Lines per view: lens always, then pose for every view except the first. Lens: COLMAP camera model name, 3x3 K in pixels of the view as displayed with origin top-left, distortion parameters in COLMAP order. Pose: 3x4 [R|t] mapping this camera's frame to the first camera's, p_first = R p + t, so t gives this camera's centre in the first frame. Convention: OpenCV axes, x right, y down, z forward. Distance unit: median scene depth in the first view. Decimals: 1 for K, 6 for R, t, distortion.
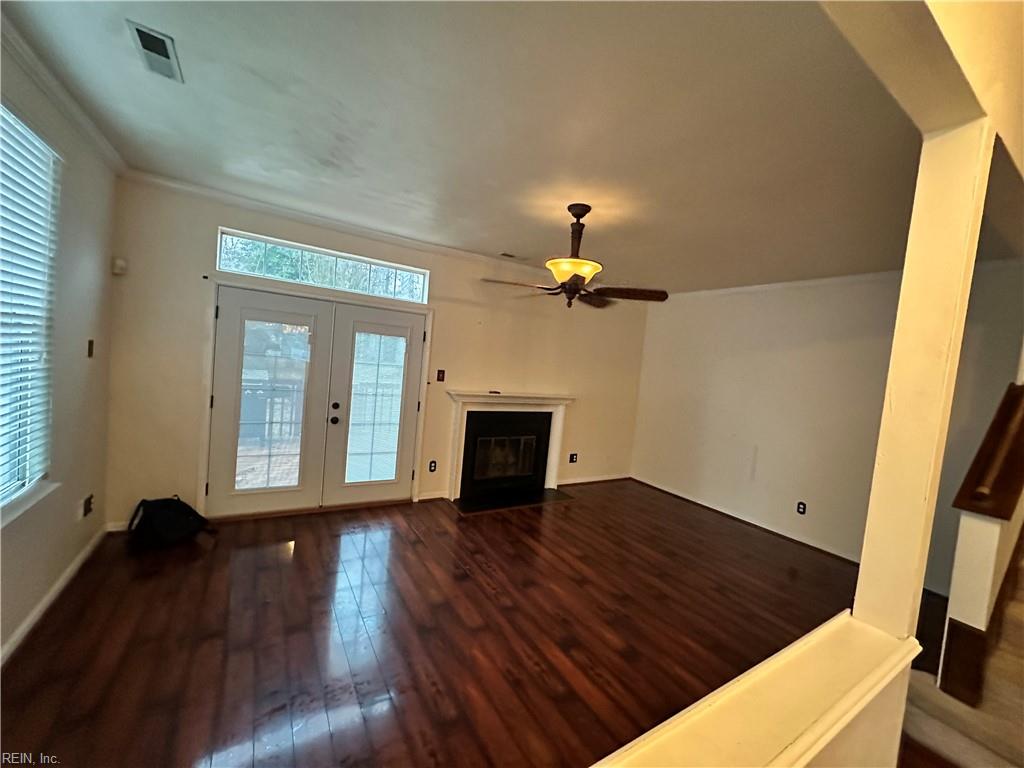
lens RADIAL K [[408.4, 0, 512.0], [0, 408.4, 383.7], [0, 0, 1]] dist [0.004107, -0.000449]
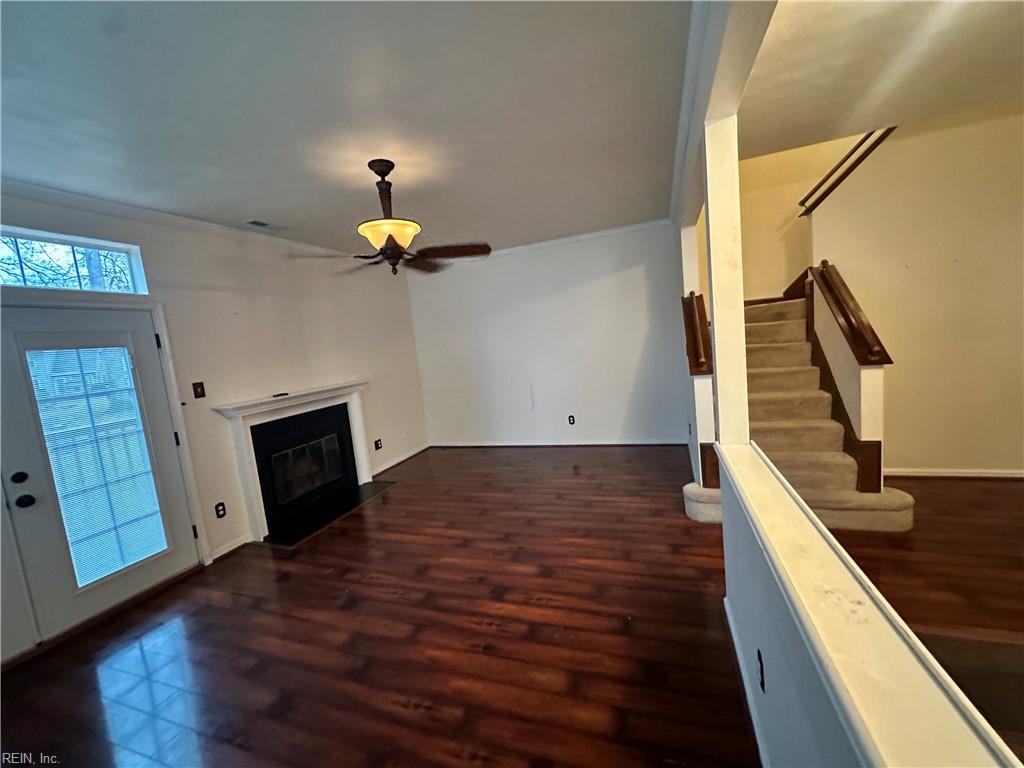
lens RADIAL K [[408.4, 0, 511.2], [0, 408.4, 384.4], [0, 0, 1]] dist [0.004107, -0.000449]
pose [[0.769738, -0.237812, 0.592409, -0.207915], [0.210556, 0.970666, 0.116074, 0.003050], [-0.602635, 0.035389, 0.797232, 0.083812]]
